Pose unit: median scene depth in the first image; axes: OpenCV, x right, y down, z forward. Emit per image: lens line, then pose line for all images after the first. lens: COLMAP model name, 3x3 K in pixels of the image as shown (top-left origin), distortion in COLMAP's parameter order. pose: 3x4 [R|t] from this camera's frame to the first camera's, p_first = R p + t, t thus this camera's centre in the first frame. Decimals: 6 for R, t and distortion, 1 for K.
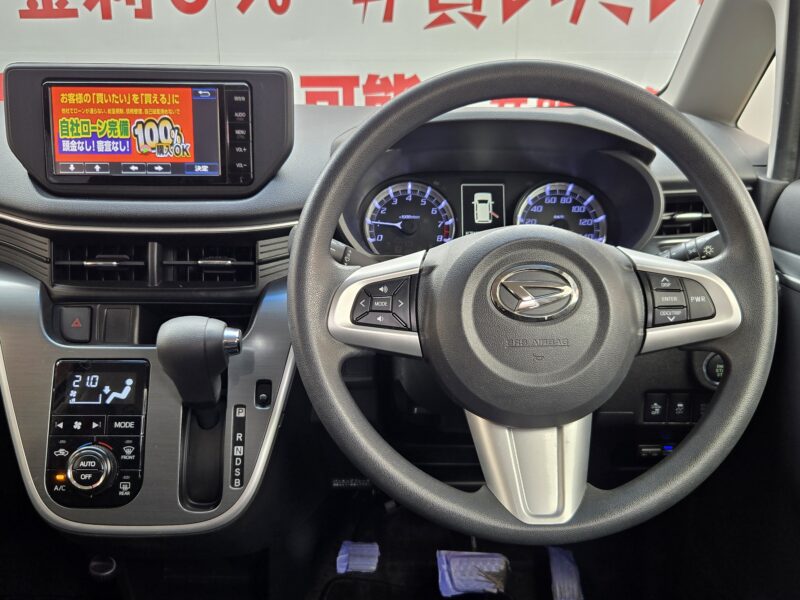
lens RADIAL K [[781.1, 0, 400.0], [0, 781.1, 300.0], [0, 0, 1]] dist [0.035254, -0.008348]
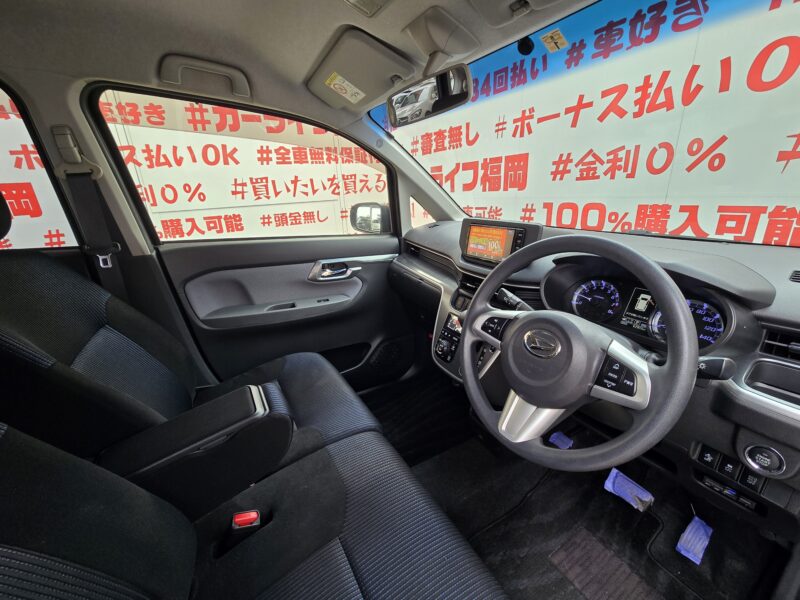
lens RADIAL K [[323.5, 0, 400.0], [0, 323.5, 300.0], [0, 0, 1]] dist [-0.002536, -0.000609]
pose [[0.490256, 0.260703, -0.831675, 0.539838], [-0.223538, 0.959909, 0.169129, -0.147384], [0.842425, 0.102994, 0.528878, 0.140051]]
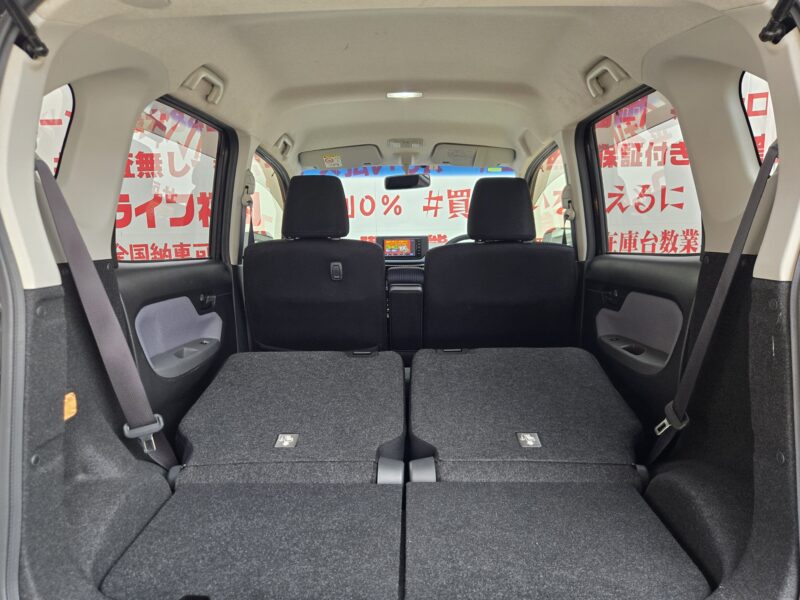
lens RADIAL K [[510.8, 0, 400.0], [0, 510.8, 300.0], [0, 0, 1]] dist [0.043713, -0.000364]
pose [[0.998771, -0.013849, -0.047596, -0.178791], [0.006609, 0.988813, -0.149016, 0.658800], [0.049127, 0.148518, 0.987689, -2.388071]]
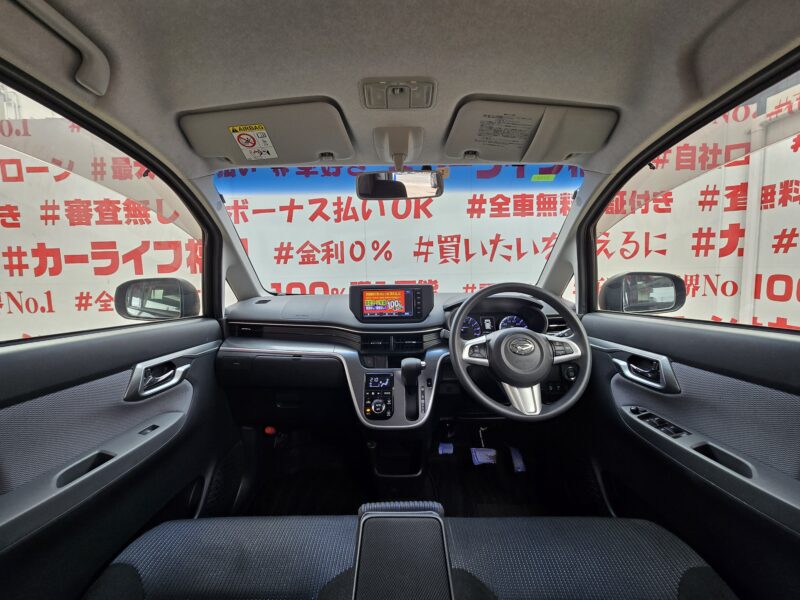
lens RADIAL K [[323.5, 0, 400.0], [0, 323.5, 300.0], [0, 0, 1]] dist [-0.002536, -0.000609]
pose [[0.999536, -0.021411, -0.021658, -0.259777], [0.016492, 0.978385, -0.206134, 0.059196], [0.025603, 0.205681, 0.978284, -0.366093]]
